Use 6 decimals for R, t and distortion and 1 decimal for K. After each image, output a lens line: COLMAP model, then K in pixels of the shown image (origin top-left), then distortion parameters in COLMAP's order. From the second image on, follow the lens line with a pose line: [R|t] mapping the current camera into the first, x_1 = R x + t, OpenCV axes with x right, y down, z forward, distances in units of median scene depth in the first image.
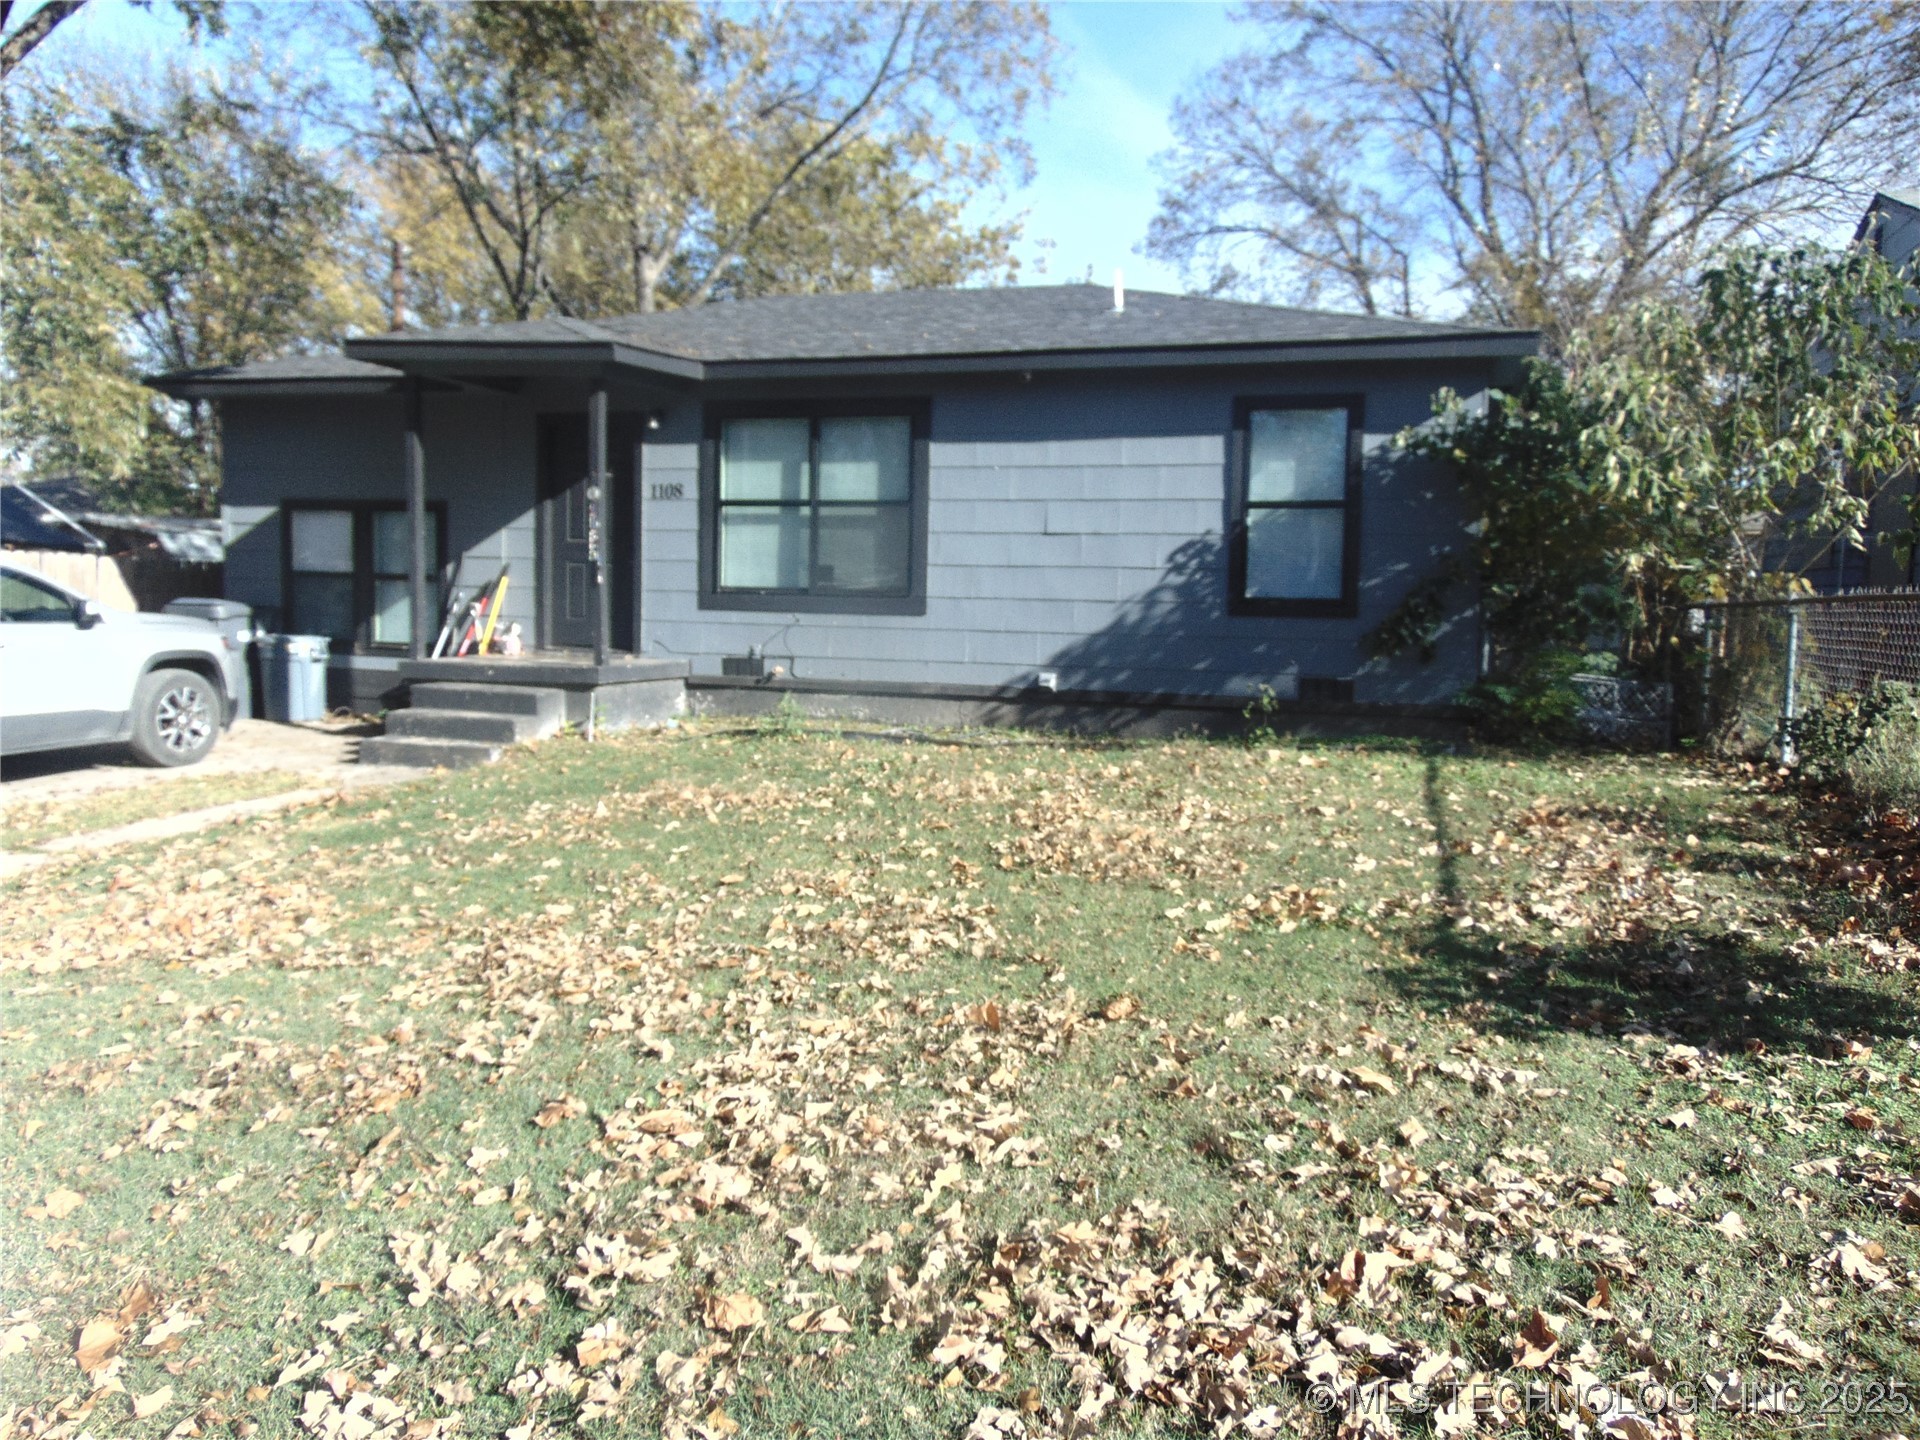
lens RADIAL K [[1430.9, 0, 955.9], [0, 1430.9, 710.5], [0, 0, 1]] dist [-0.047292, 0.093692]
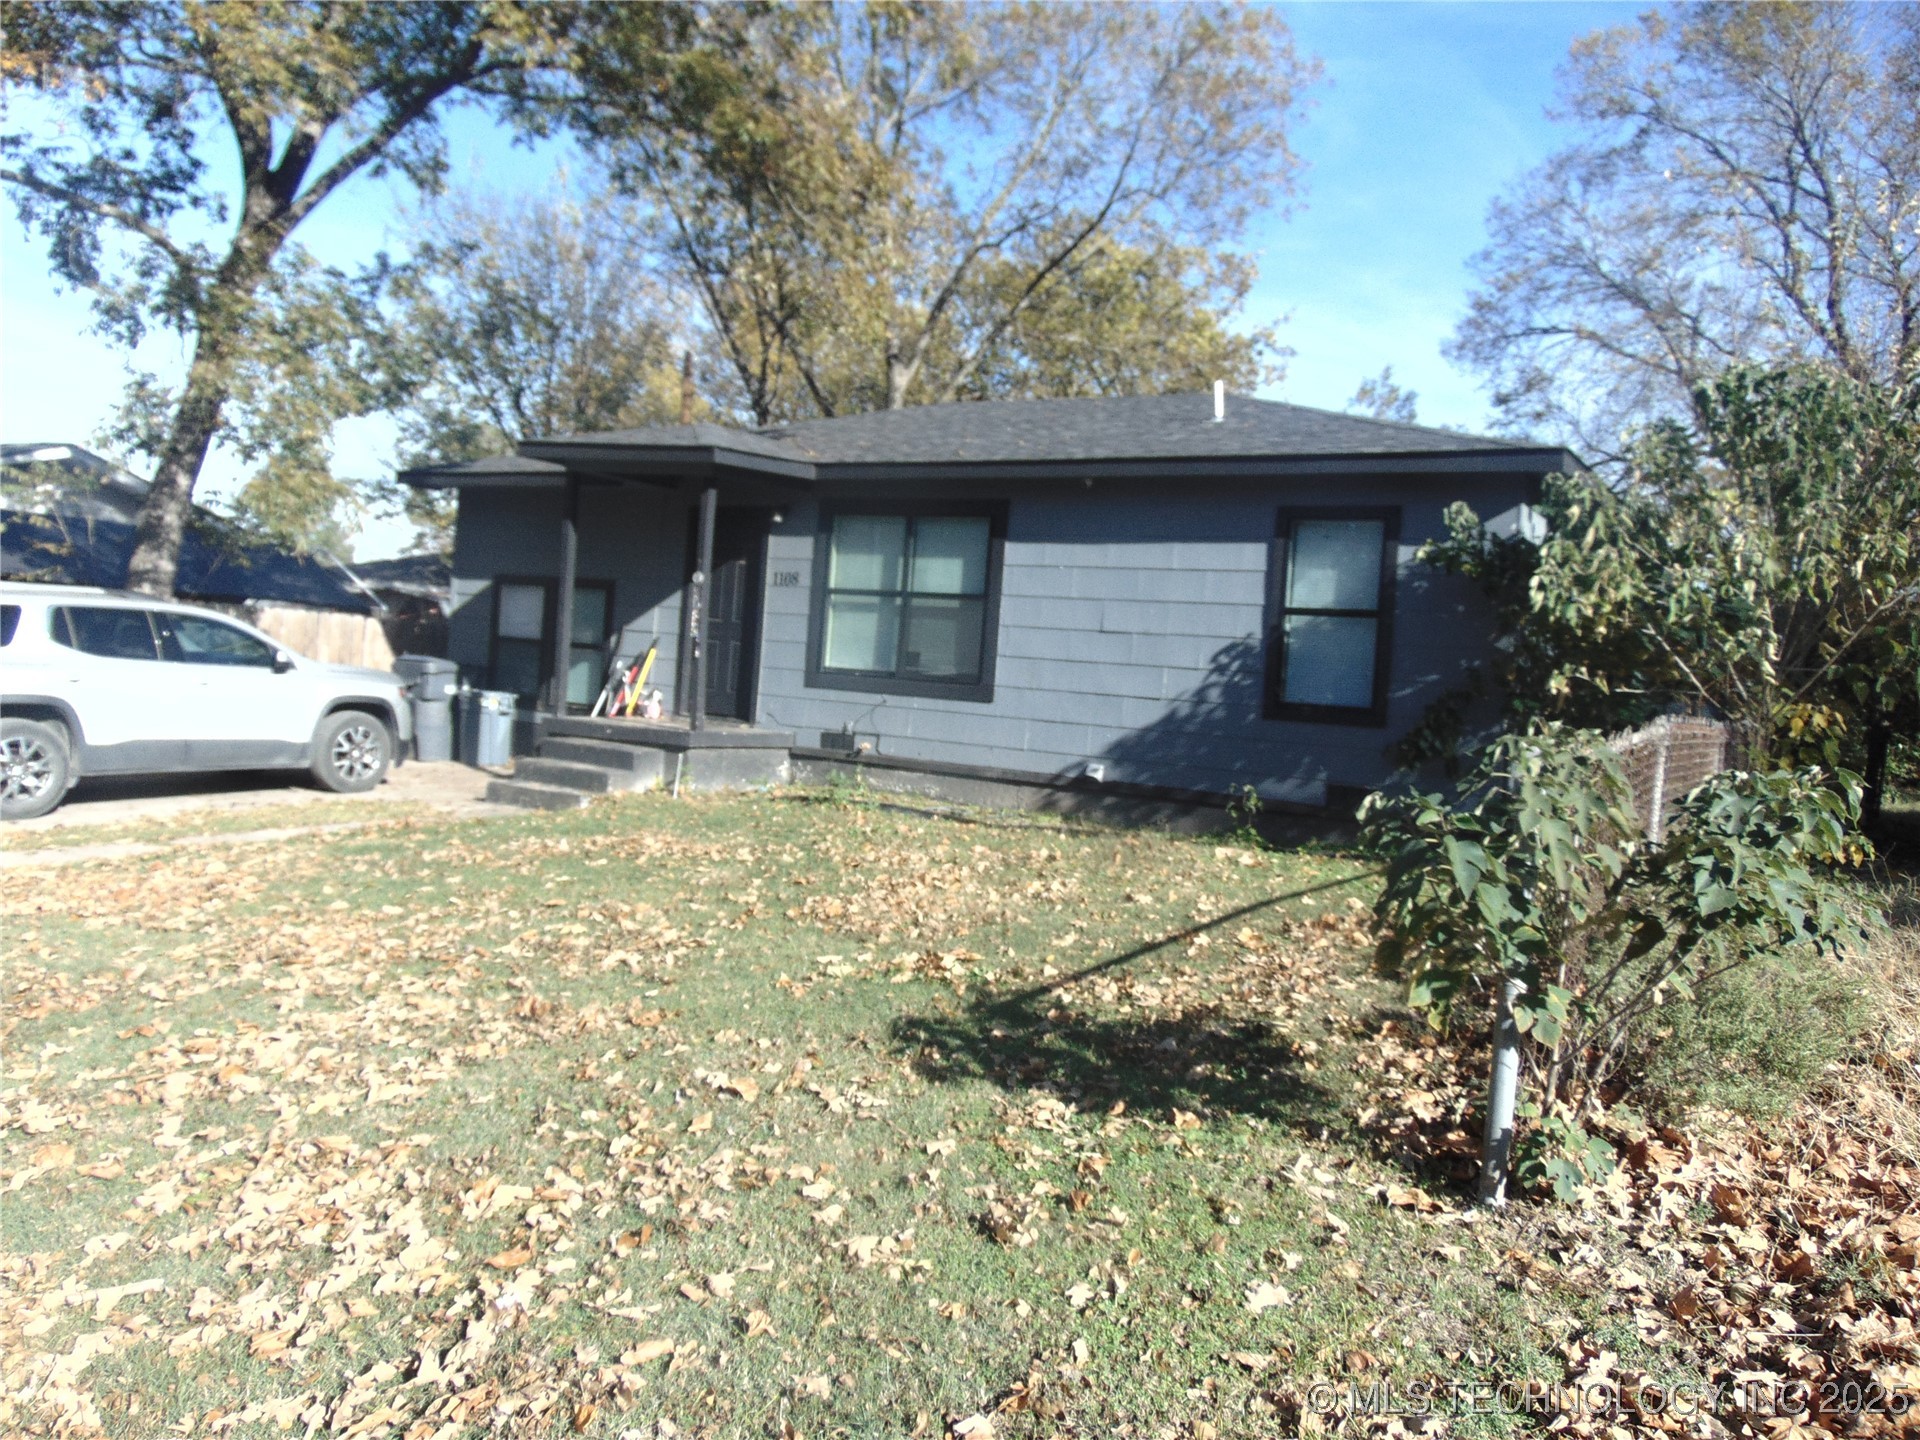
lens RADIAL K [[1430.9, 0, 955.9], [0, 1430.9, 710.5], [0, 0, 1]] dist [-0.047292, 0.093692]
pose [[0.967716, 0.056290, -0.245678, 0.211370], [-0.072138, 0.995822, -0.055988, 0.000652], [0.241500, 0.071903, 0.967733, -0.034753]]
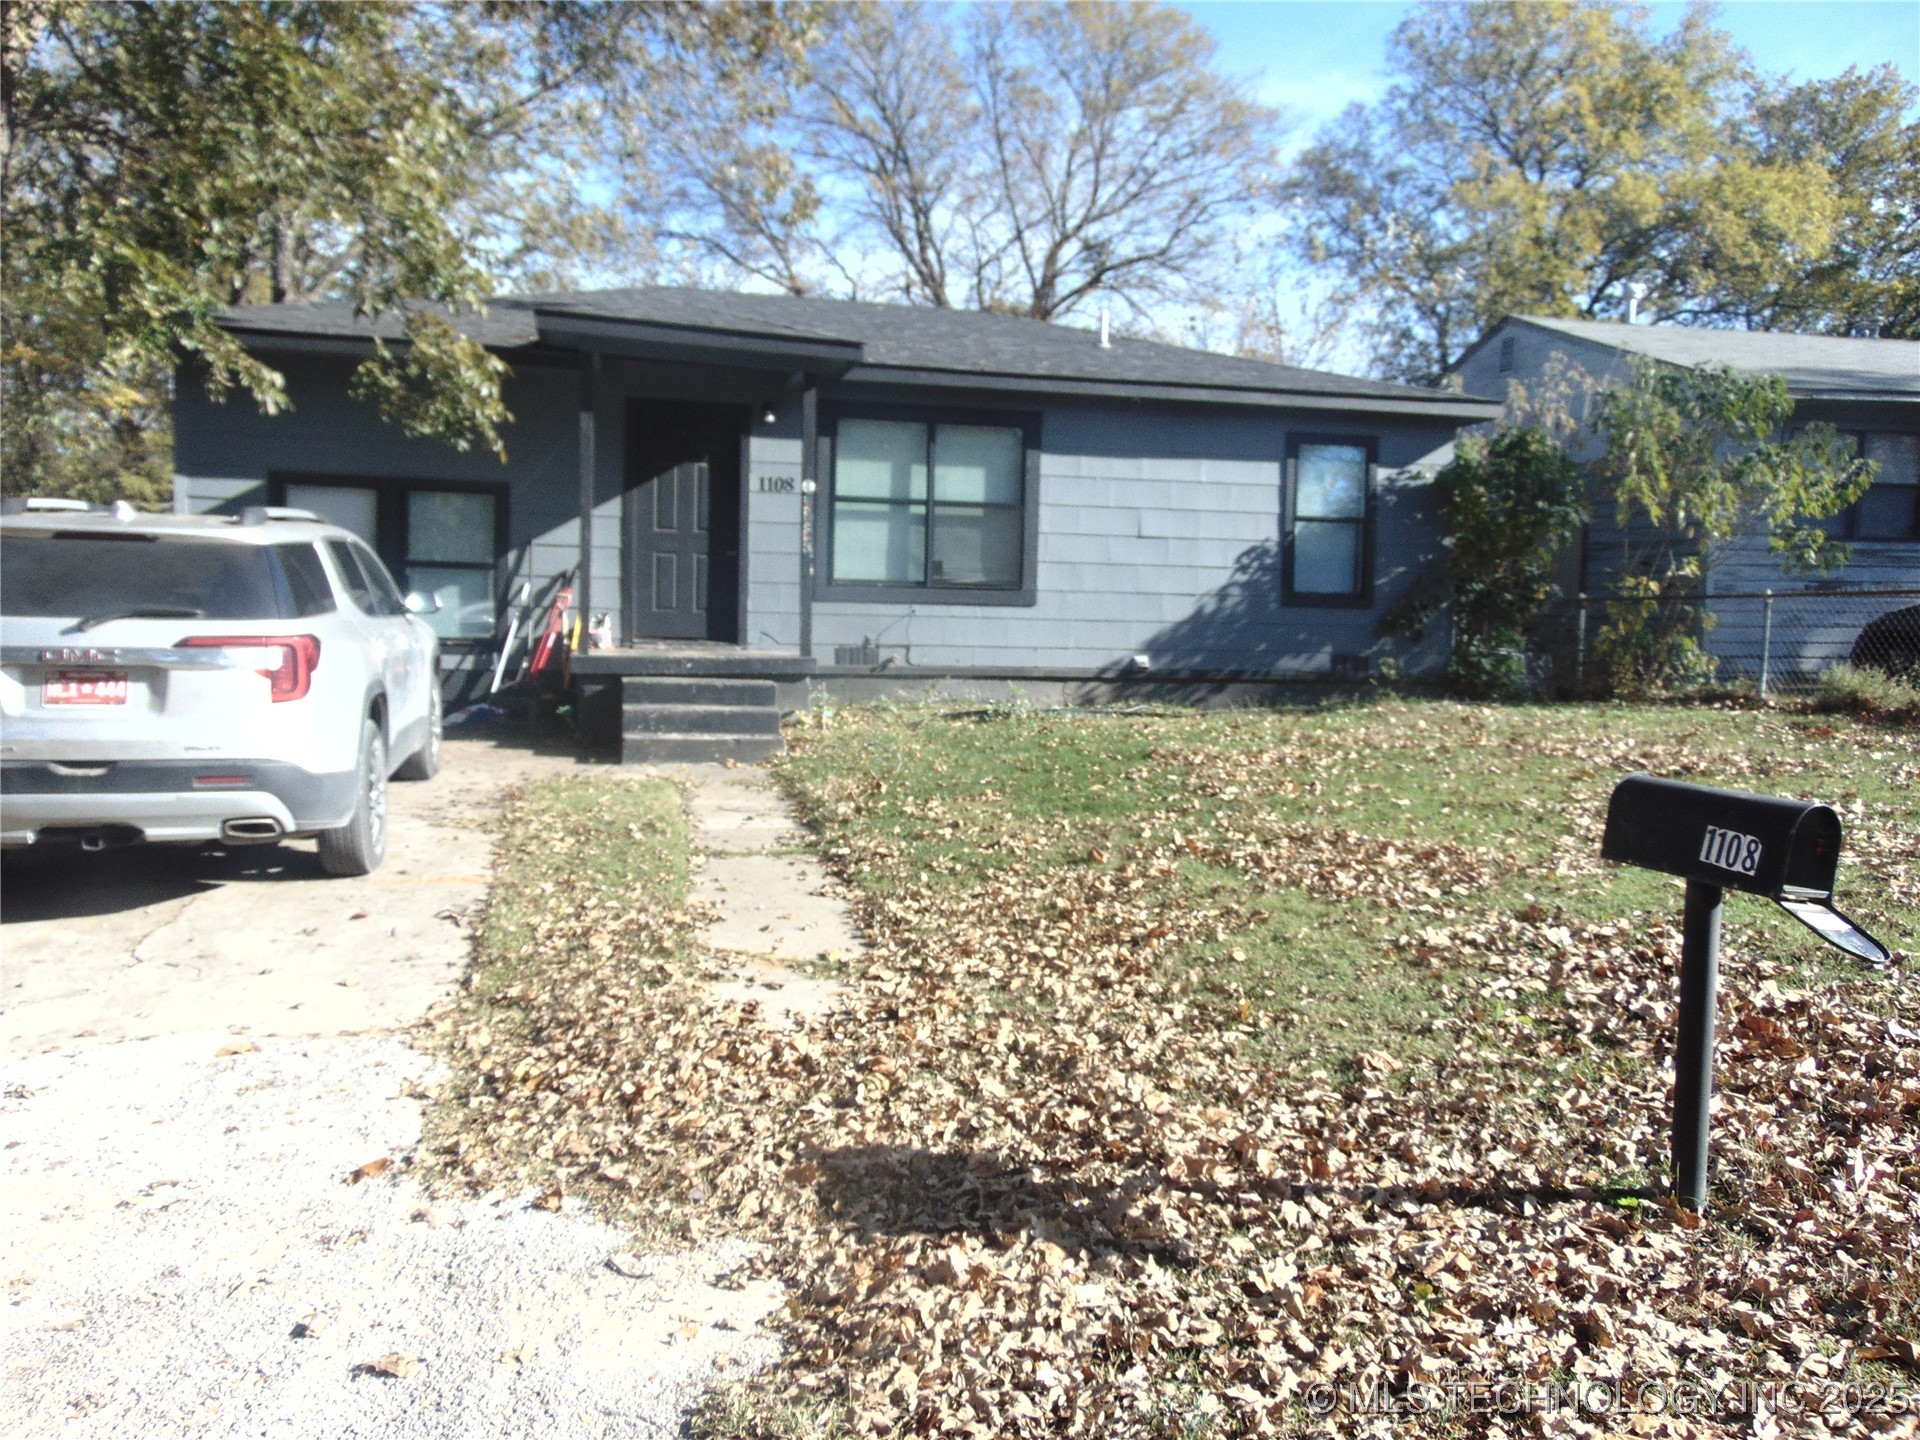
lens RADIAL K [[1430.9, 0, 955.9], [0, 1430.9, 710.5], [0, 0, 1]] dist [-0.047292, 0.093692]
pose [[0.861864, -0.035626, 0.505887, -0.636825], [0.036396, 0.999302, 0.008367, 0.002982], [-0.505832, 0.011201, 0.862559, 0.063971]]
